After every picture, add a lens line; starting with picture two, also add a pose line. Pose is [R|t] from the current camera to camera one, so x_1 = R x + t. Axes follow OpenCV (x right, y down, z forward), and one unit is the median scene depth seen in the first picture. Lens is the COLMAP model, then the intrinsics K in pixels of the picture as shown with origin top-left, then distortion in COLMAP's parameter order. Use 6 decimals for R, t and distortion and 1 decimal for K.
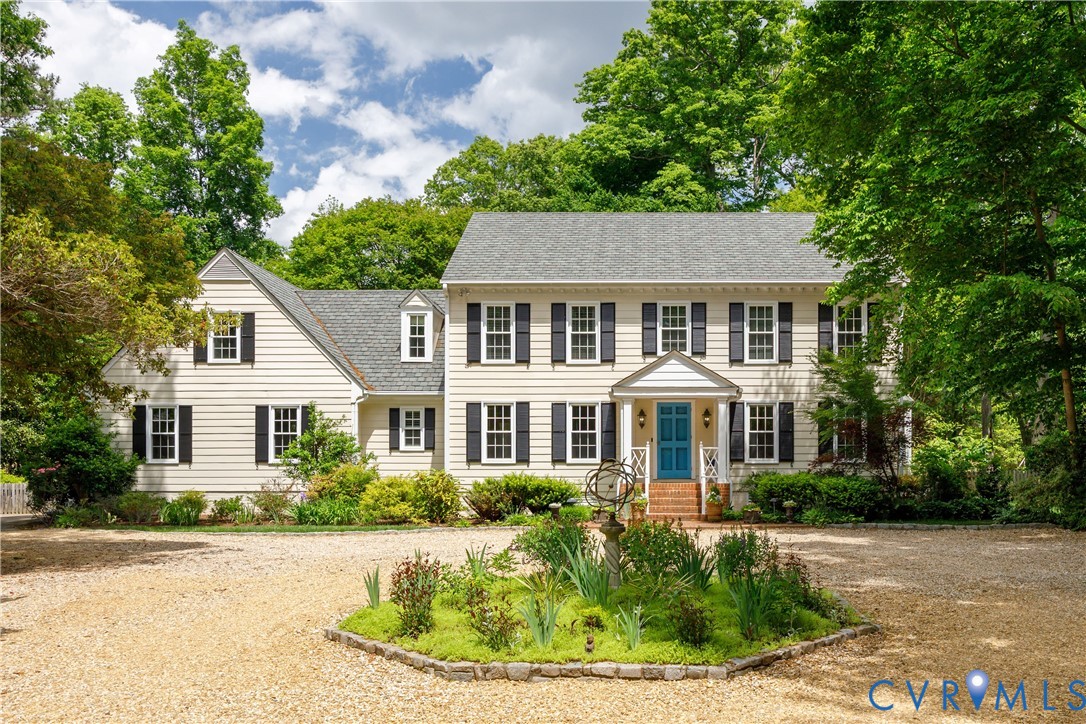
lens RADIAL K [[3372.9, 0, 545.1], [0, 3372.9, 362.0], [0, 0, 1]] dist [-0.208792, 0.000000]
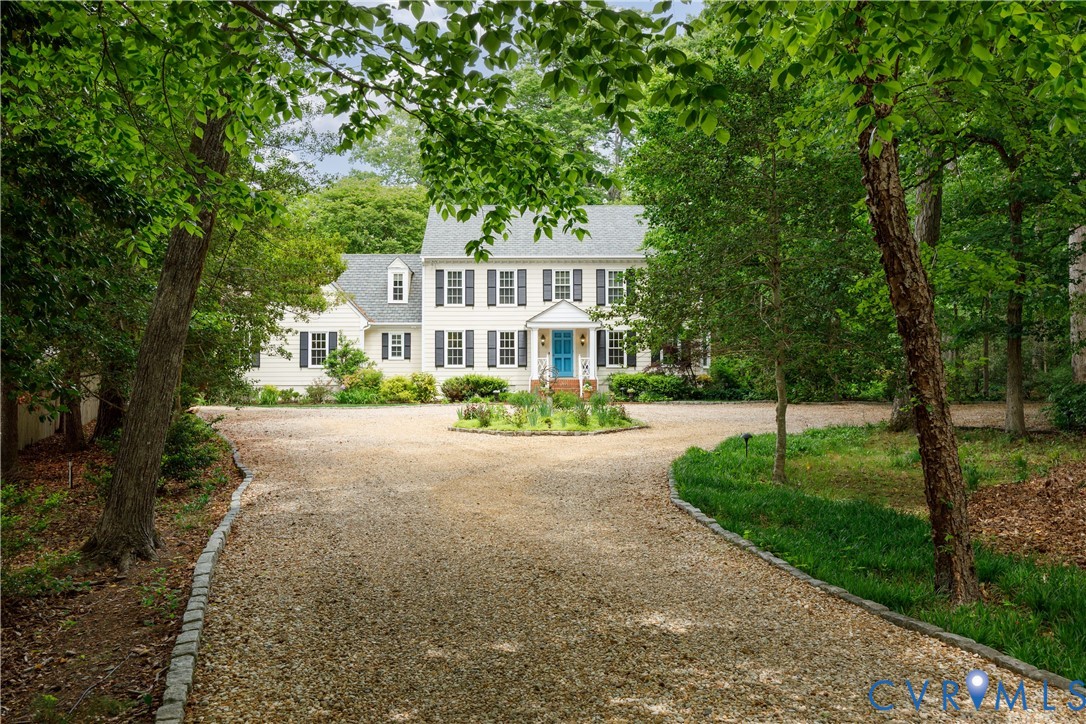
lens RADIAL K [[2512.6, 0, 541.9], [0, 2512.6, 360.9], [0, 0, 1]] dist [-0.064109, 0.000000]
pose [[0.999468, -0.000805, 0.032594, -0.011375], [-0.000081, 0.999631, 0.027160, -0.006173], [-0.032604, -0.027148, 0.999100, -0.213697]]
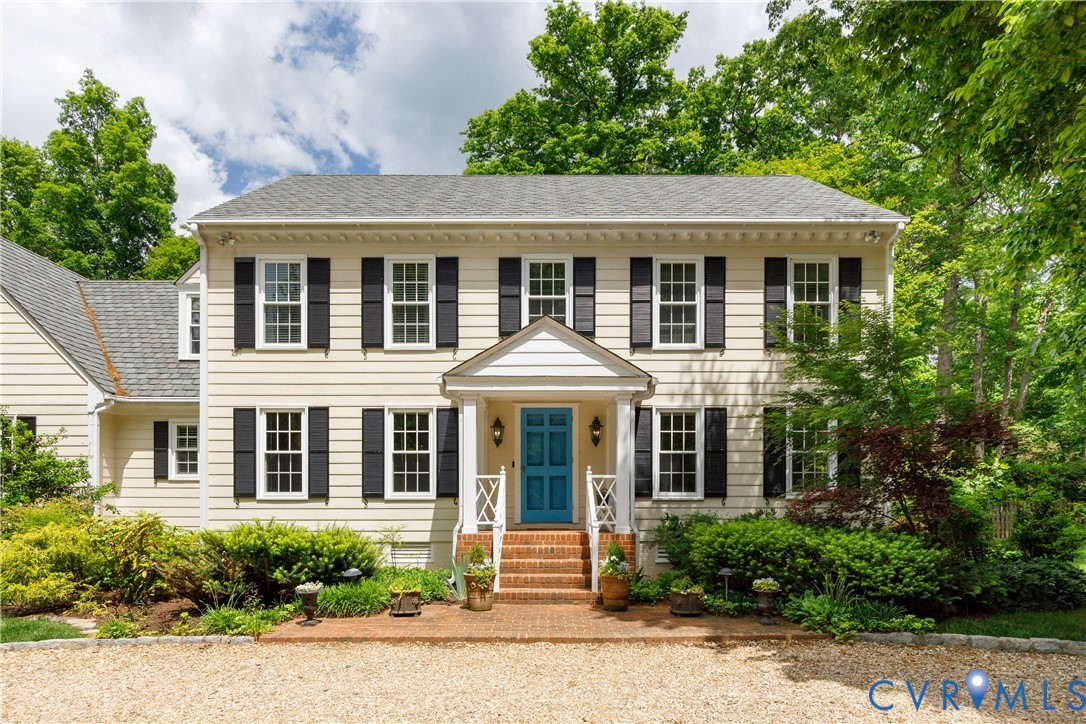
lens RADIAL K [[3218.3, 0, 543.0], [0, 3218.3, 364.8], [0, 0, 1]] dist [0.059916, 0.000000]
pose [[0.999395, 0.001581, 0.034734, 0.015452], [-0.001245, 0.999952, -0.009709, 0.009668], [-0.034748, 0.009660, 0.999349, 0.366581]]
